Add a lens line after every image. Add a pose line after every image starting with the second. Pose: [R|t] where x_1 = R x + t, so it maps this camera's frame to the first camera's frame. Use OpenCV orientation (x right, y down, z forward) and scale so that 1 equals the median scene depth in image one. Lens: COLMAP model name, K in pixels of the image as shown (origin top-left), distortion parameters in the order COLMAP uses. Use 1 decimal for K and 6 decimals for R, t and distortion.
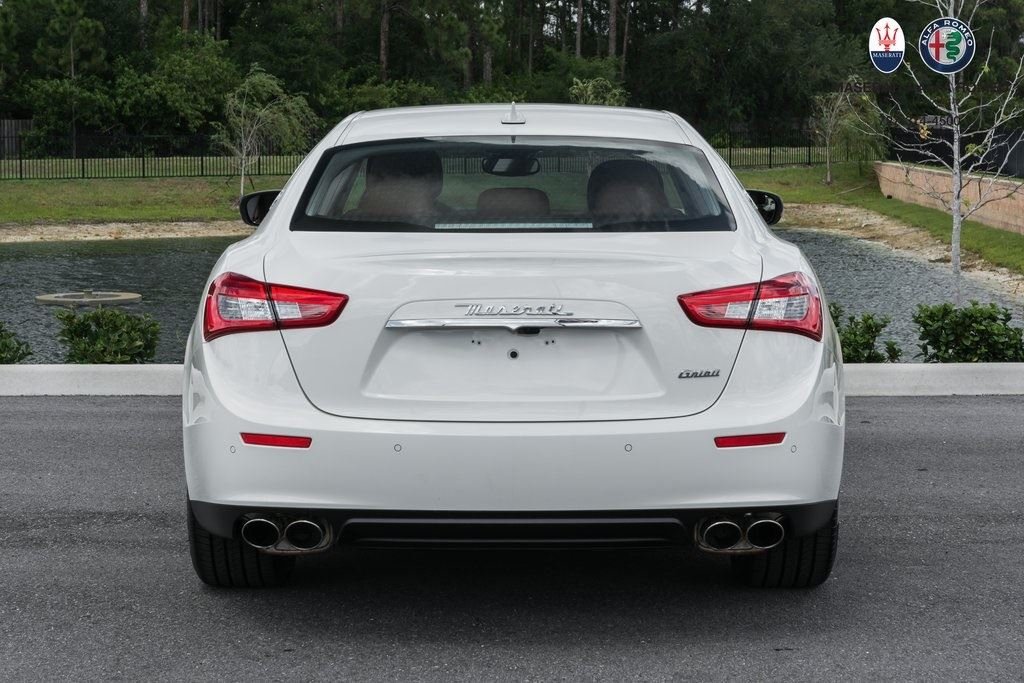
lens RADIAL K [[2049.8, 0, 532.1], [0, 2049.8, 341.4], [0, 0, 1]] dist [0.041624, 0.371659]
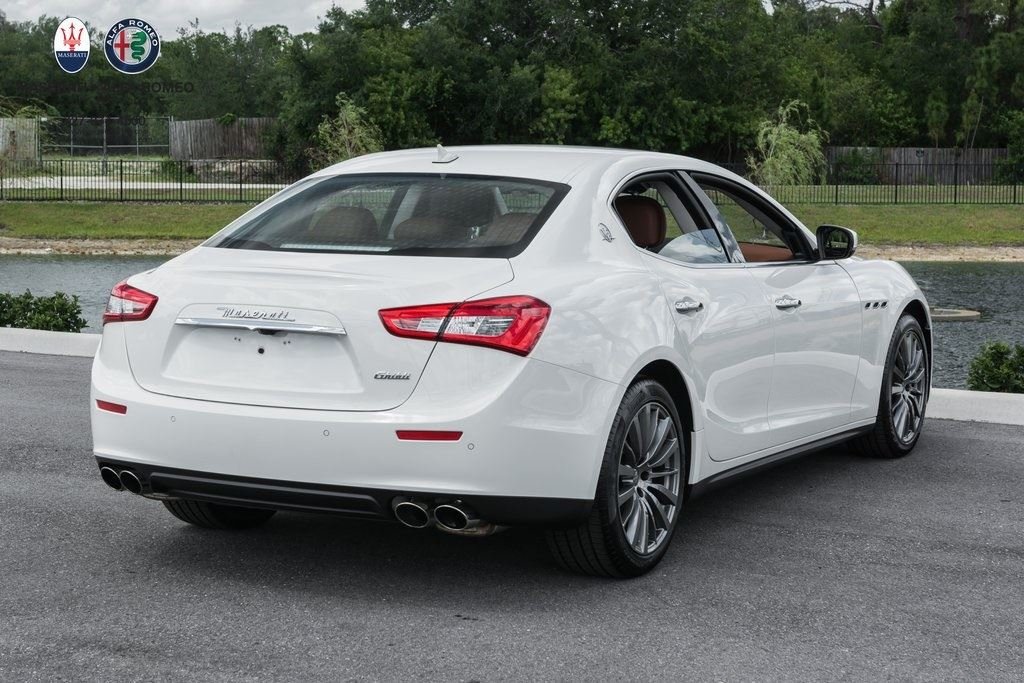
lens RADIAL K [[1914.1, 0, 512.0], [0, 1914.1, 341.5], [0, 0, 1]] dist [0.031892, -0.058218]
pose [[0.880955, 0.055945, -0.469881, 0.659420], [-0.059127, 0.998218, 0.007997, -0.017132], [0.469491, 0.020738, 0.882694, 0.053857]]
